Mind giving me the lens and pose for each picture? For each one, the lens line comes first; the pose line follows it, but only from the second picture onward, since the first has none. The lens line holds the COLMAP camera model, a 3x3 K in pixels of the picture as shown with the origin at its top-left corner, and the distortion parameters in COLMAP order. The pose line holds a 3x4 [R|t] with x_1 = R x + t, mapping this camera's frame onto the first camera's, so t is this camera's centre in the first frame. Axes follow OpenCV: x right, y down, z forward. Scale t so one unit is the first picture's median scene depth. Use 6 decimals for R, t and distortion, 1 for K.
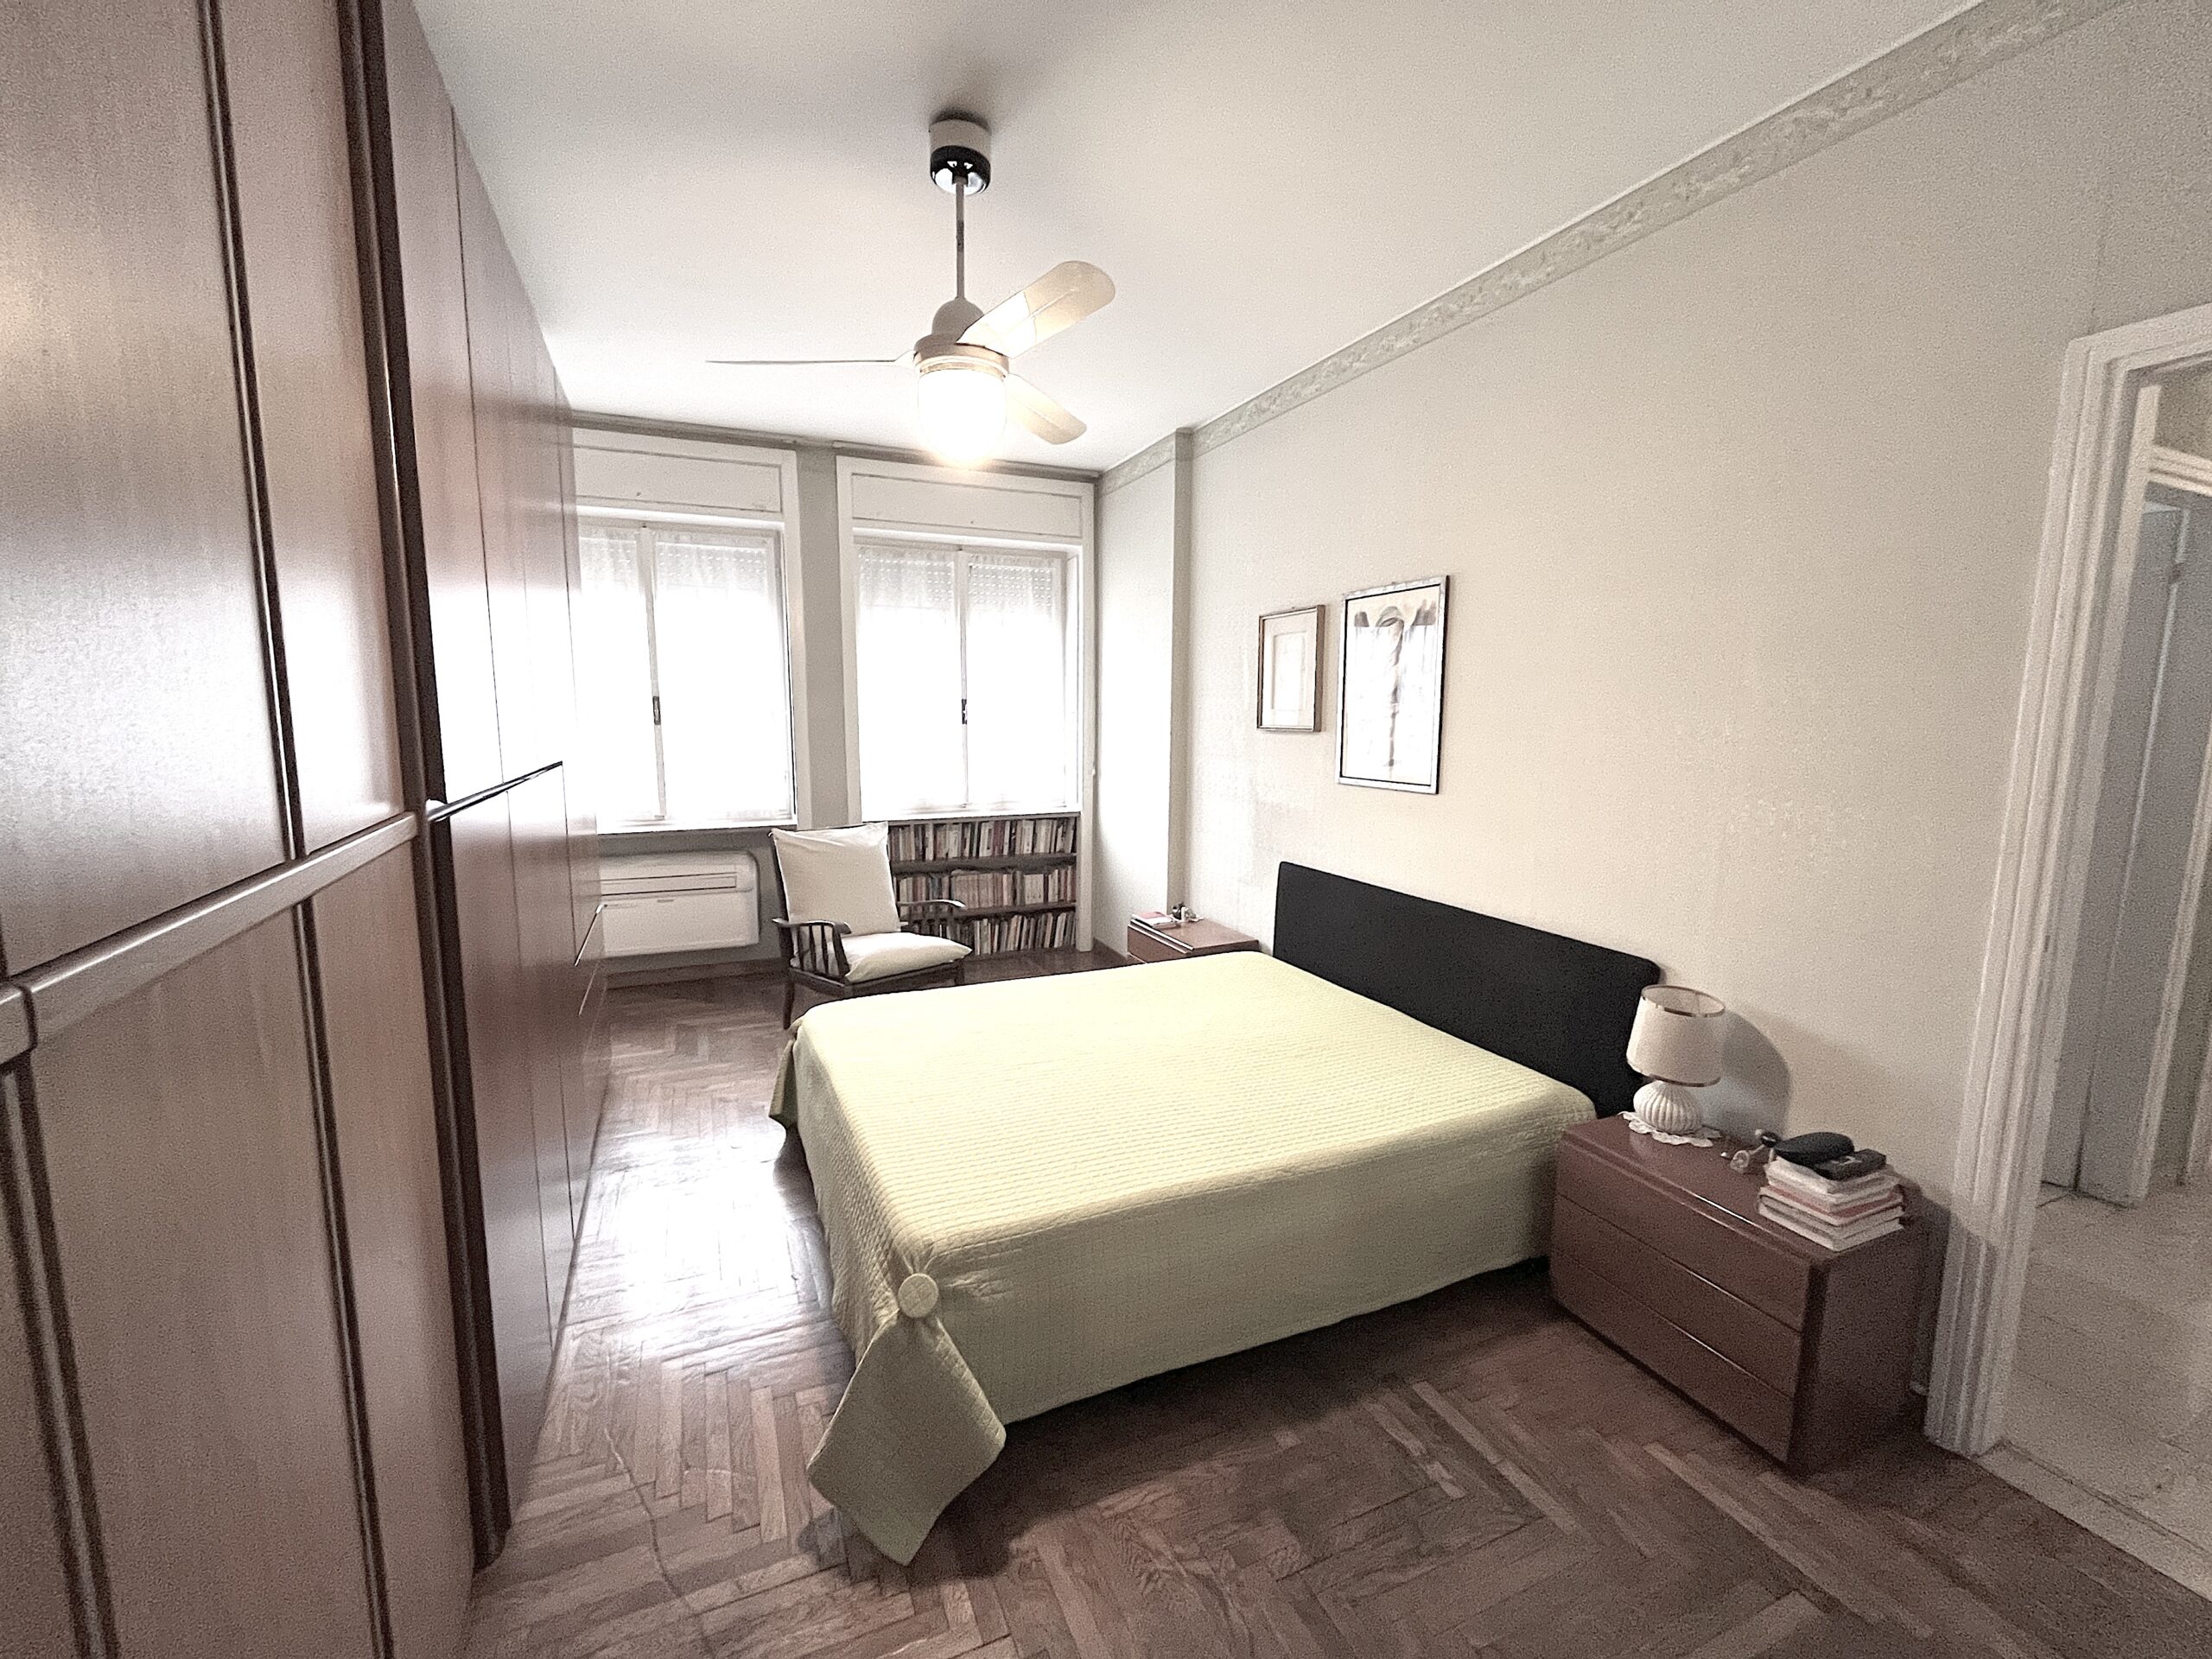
lens RADIAL K [[902.7, 0, 1098.6], [0, 902.7, 834.6], [0, 0, 1]] dist [-0.000692, -0.000234]
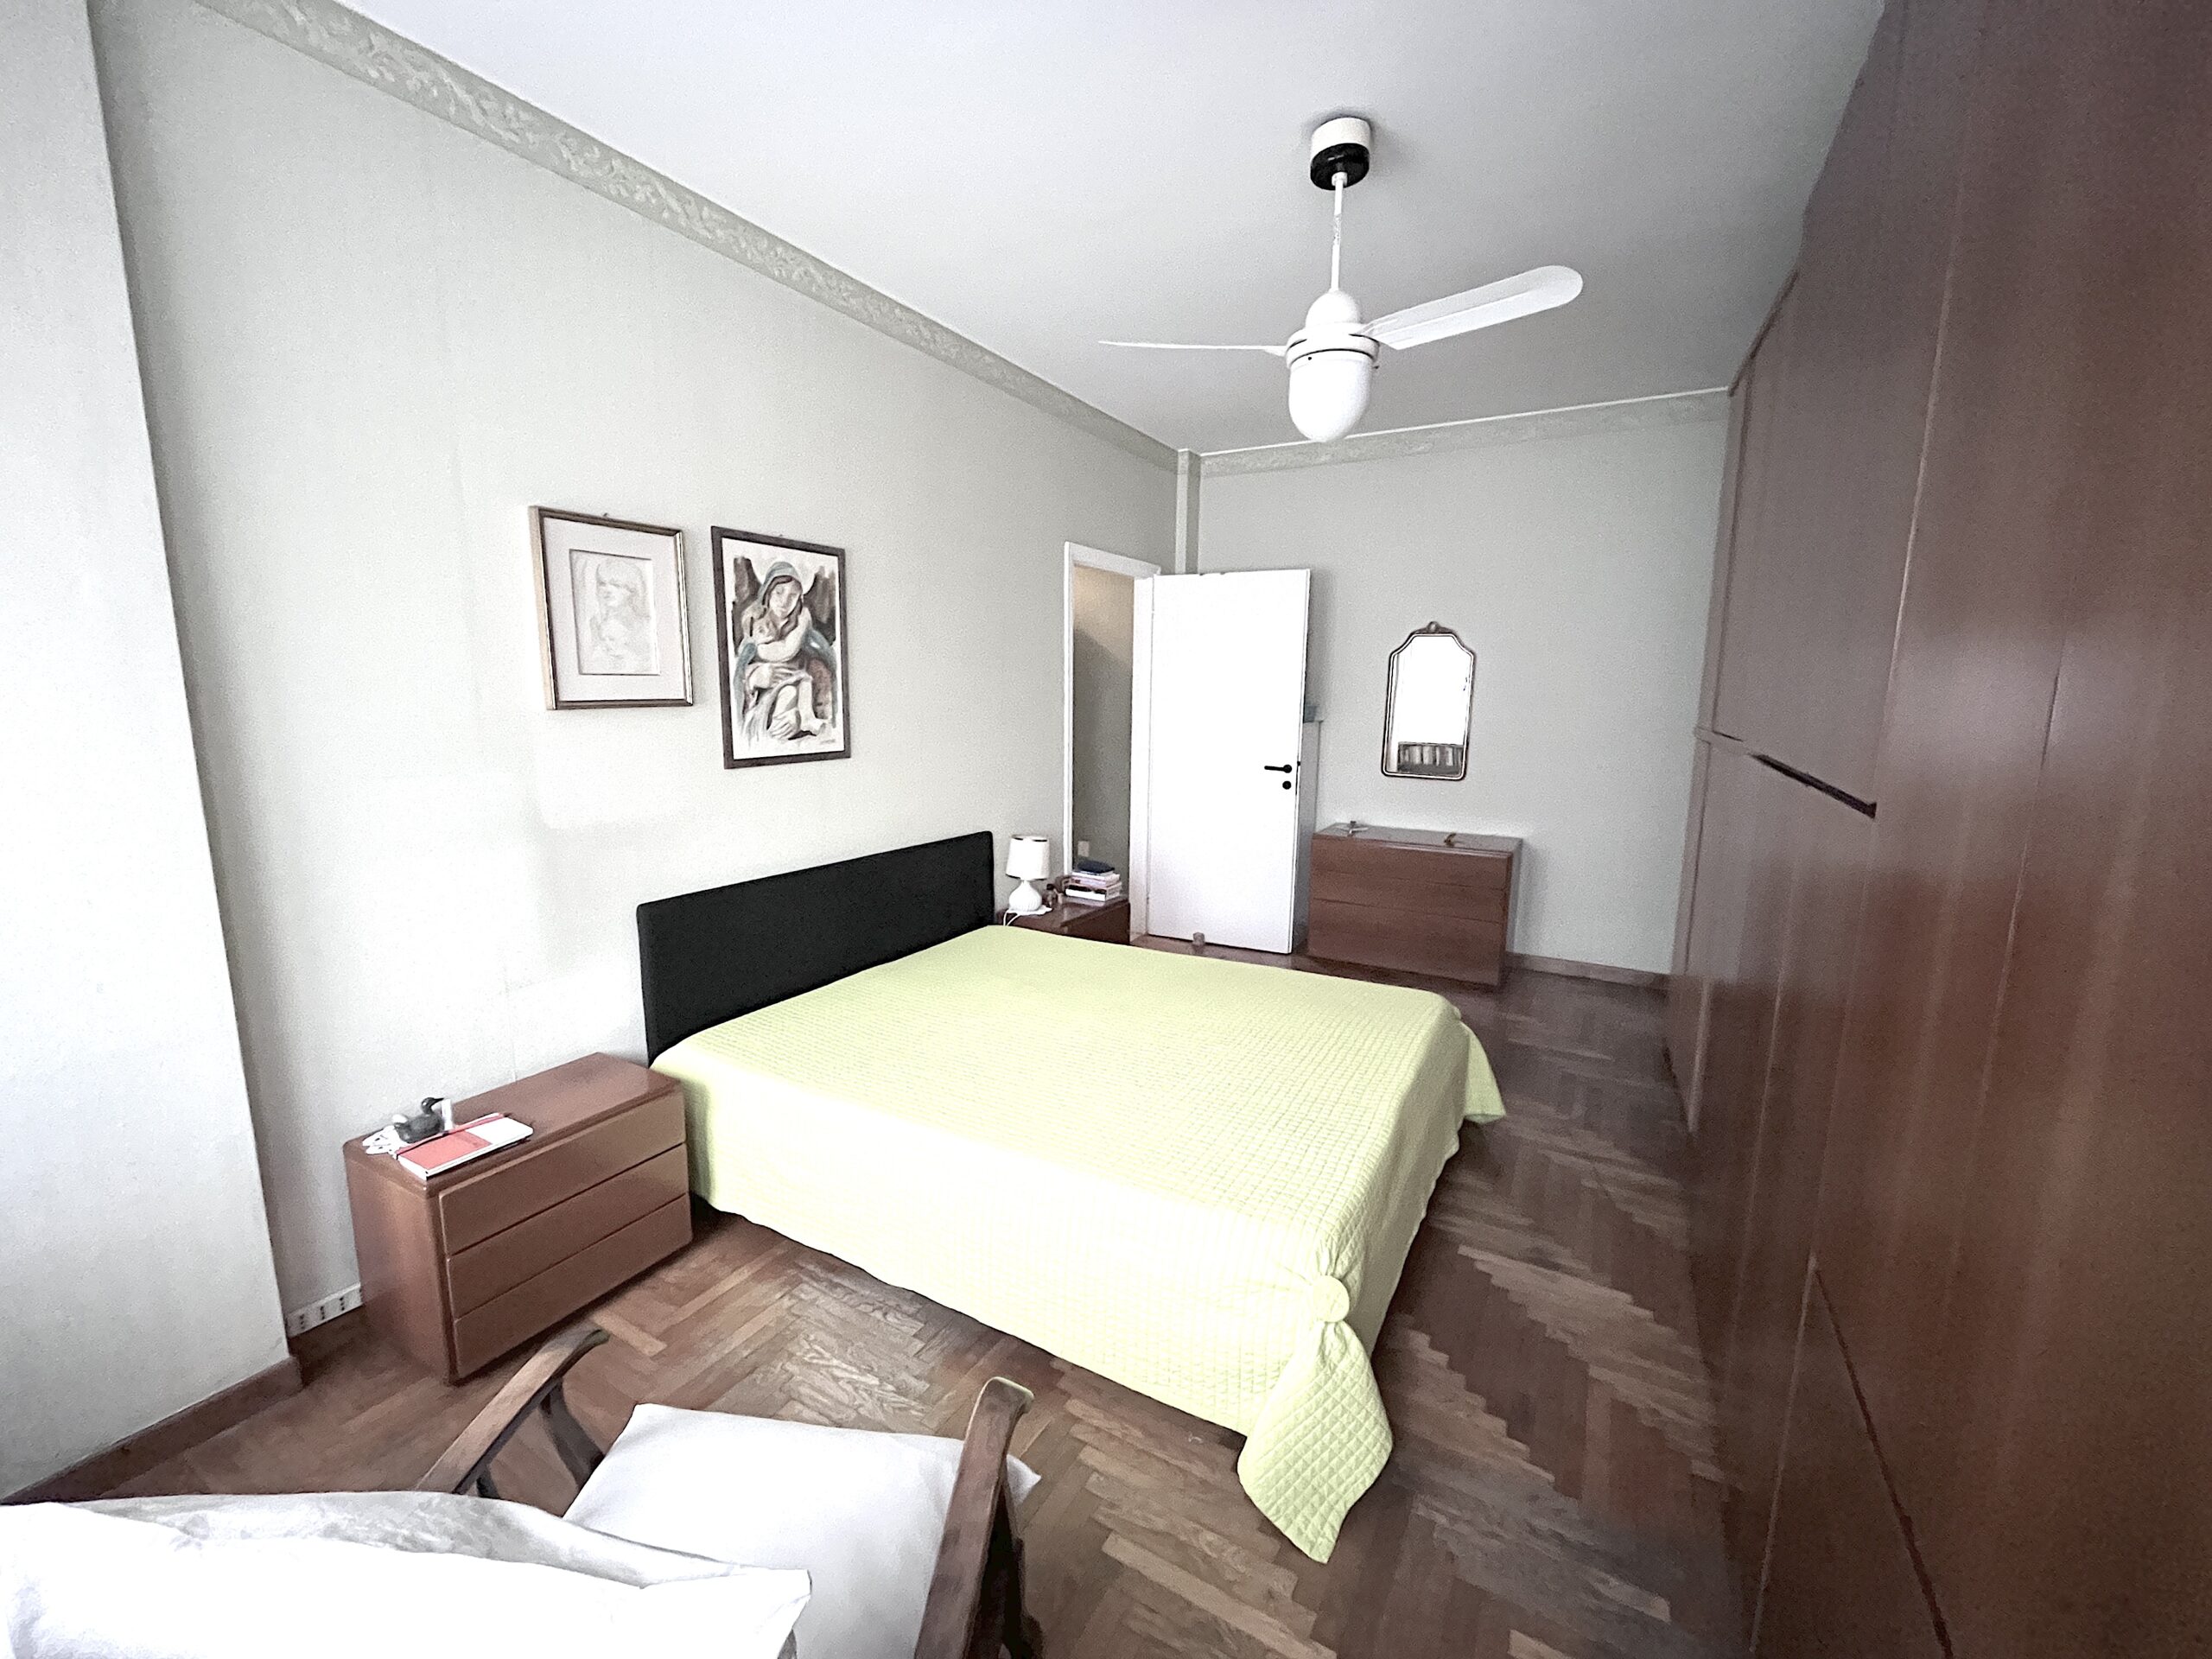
lens RADIAL K [[902.7, 0, 1098.6], [0, 902.7, 834.6], [0, 0, 1]] dist [-0.000692, -0.000234]
pose [[-0.586712, -0.148533, 0.796057, -0.620054], [0.087783, 0.965576, 0.244861, -0.185905], [-0.805024, 0.213543, -0.553477, 1.319600]]
